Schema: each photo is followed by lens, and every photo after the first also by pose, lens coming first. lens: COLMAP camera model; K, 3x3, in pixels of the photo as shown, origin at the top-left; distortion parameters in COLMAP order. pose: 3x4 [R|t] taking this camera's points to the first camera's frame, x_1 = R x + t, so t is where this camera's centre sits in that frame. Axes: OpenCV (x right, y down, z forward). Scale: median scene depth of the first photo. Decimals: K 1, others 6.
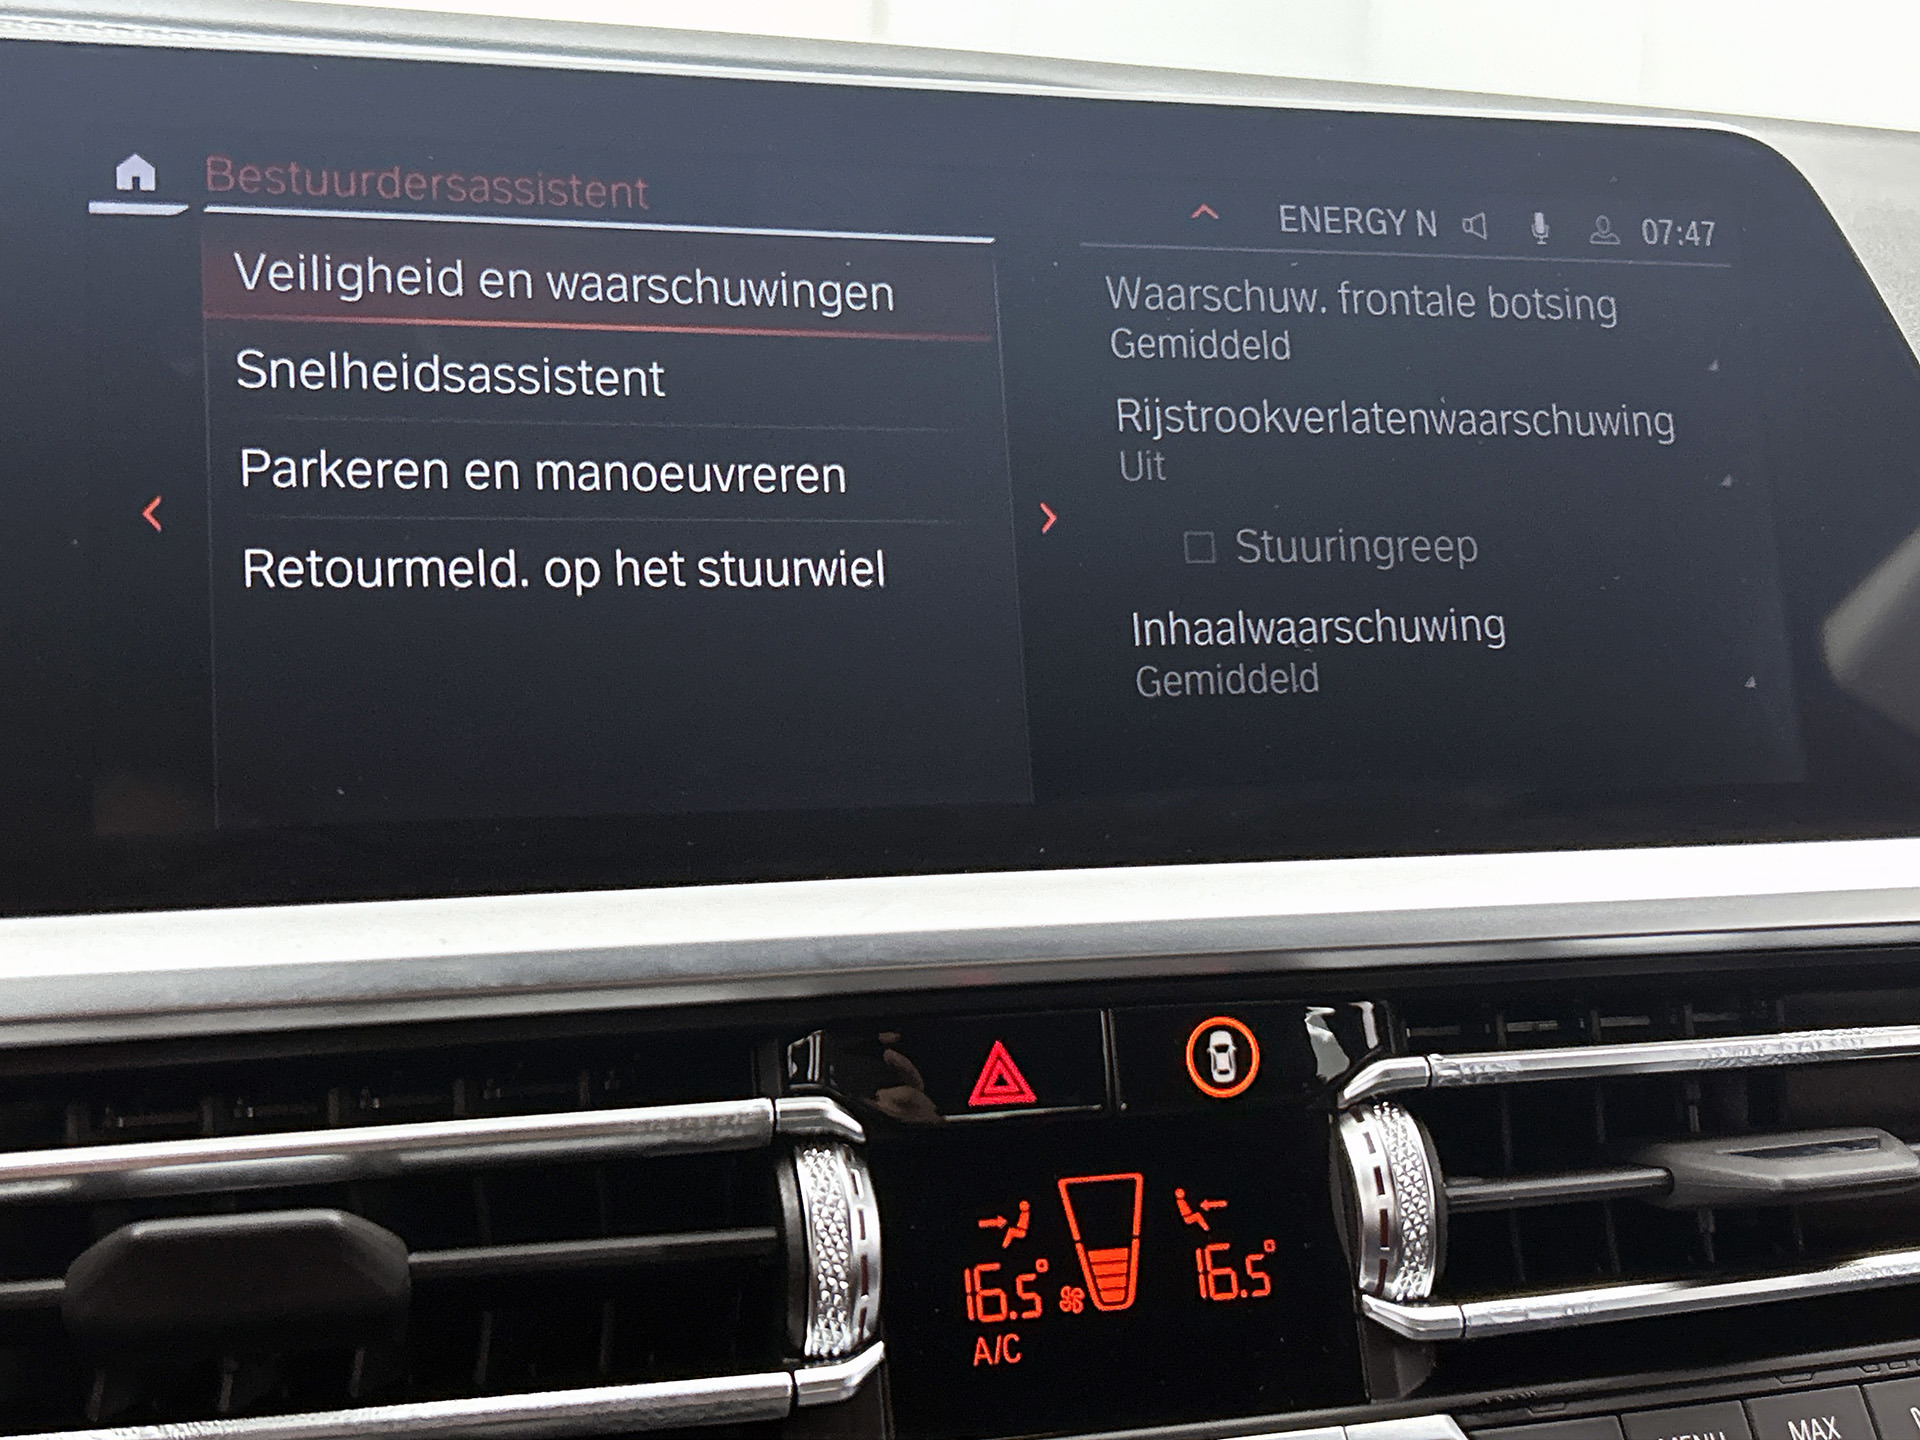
lens RADIAL K [[2416.9, 0, 961.1], [0, 2416.9, 720.2], [0, 0, 1]] dist [0.040761, 0.000000]
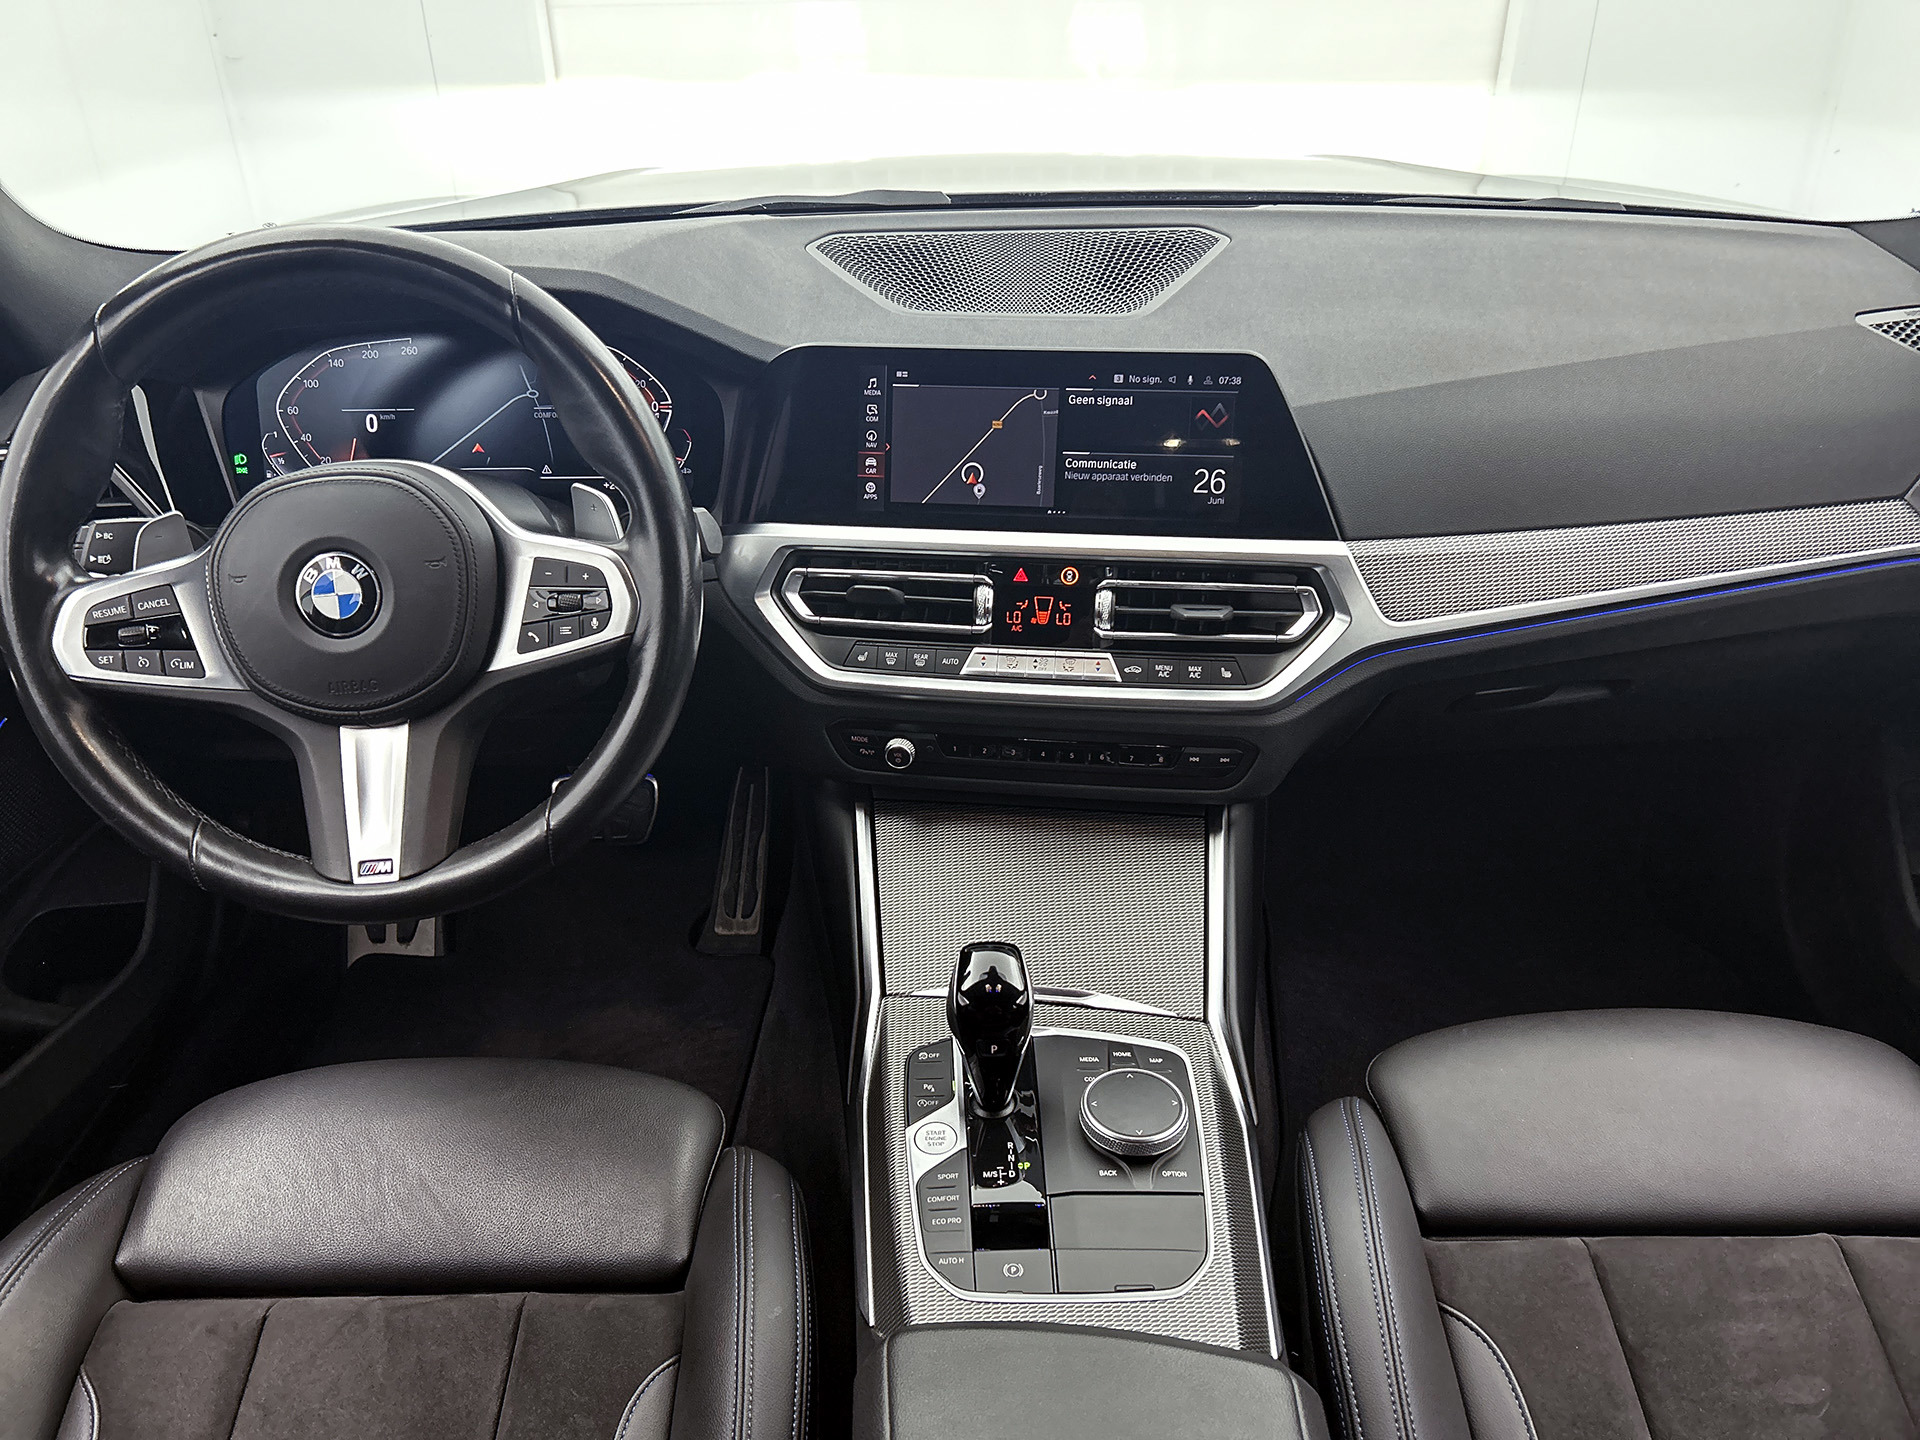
lens RADIAL K [[1476.6, 0, 965.7], [0, 1476.6, 738.5], [0, 0, 1]] dist [0.040645, -0.021467]
pose [[0.910251, 0.164023, -0.380184, 1.093637], [-0.026683, 0.939520, 0.341453, -0.554984], [0.413197, -0.300664, 0.859575, -1.705345]]
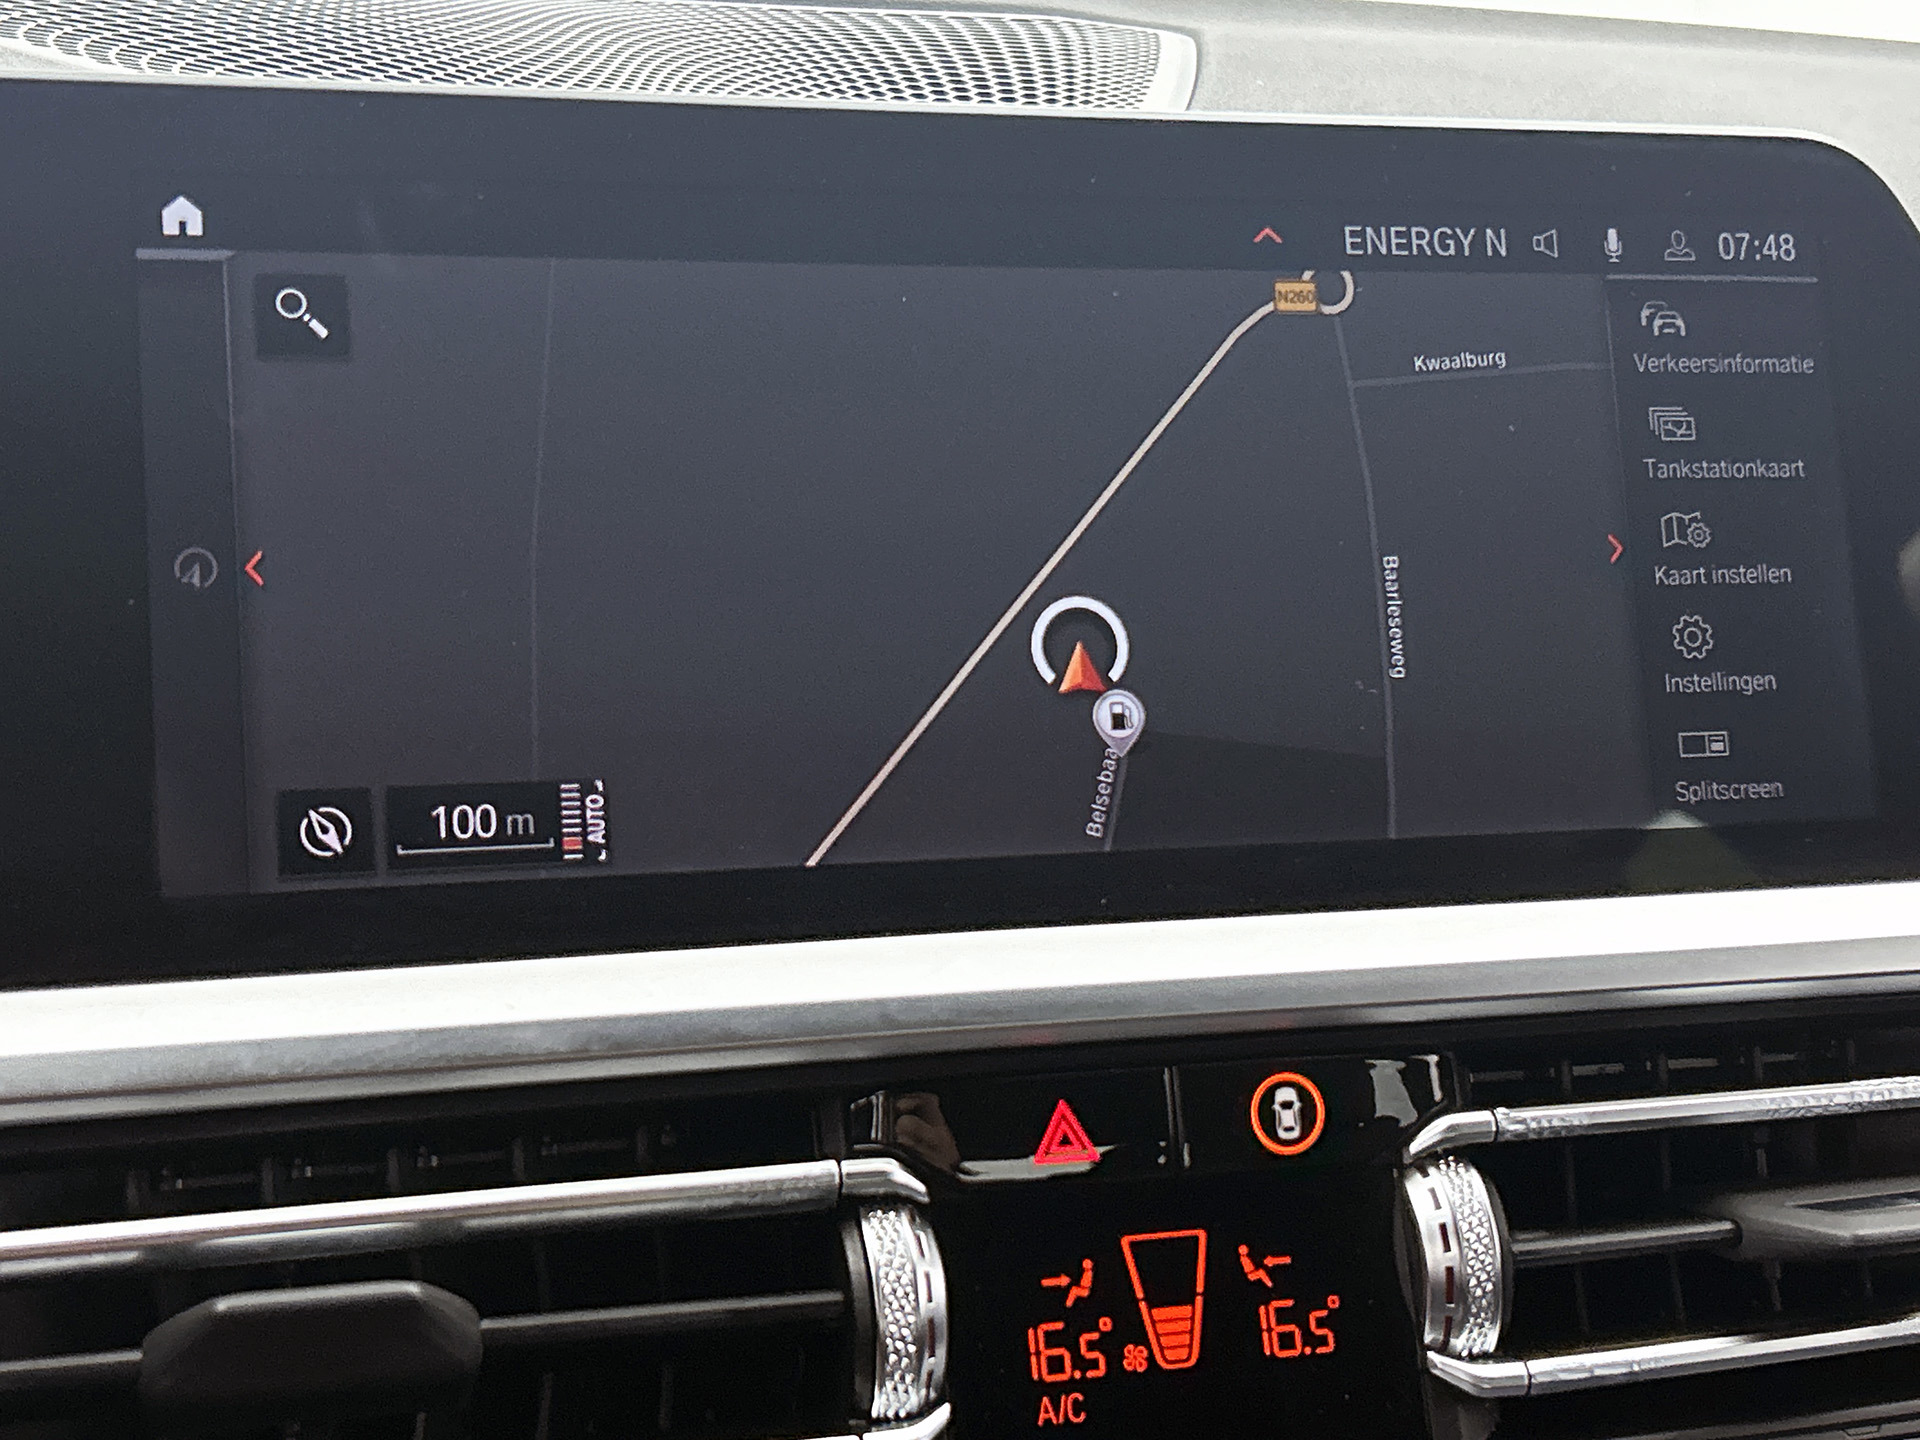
lens RADIAL K [[2713.2, 0, 952.9], [0, 2713.2, 723.6], [0, 0, 1]] dist [0.053936, 0.000000]
pose [[0.999980, 0.000262, 0.006340, -0.036086], [-0.000498, 0.999305, 0.037270, -0.061929], [-0.006326, -0.037273, 0.999285, -0.104668]]
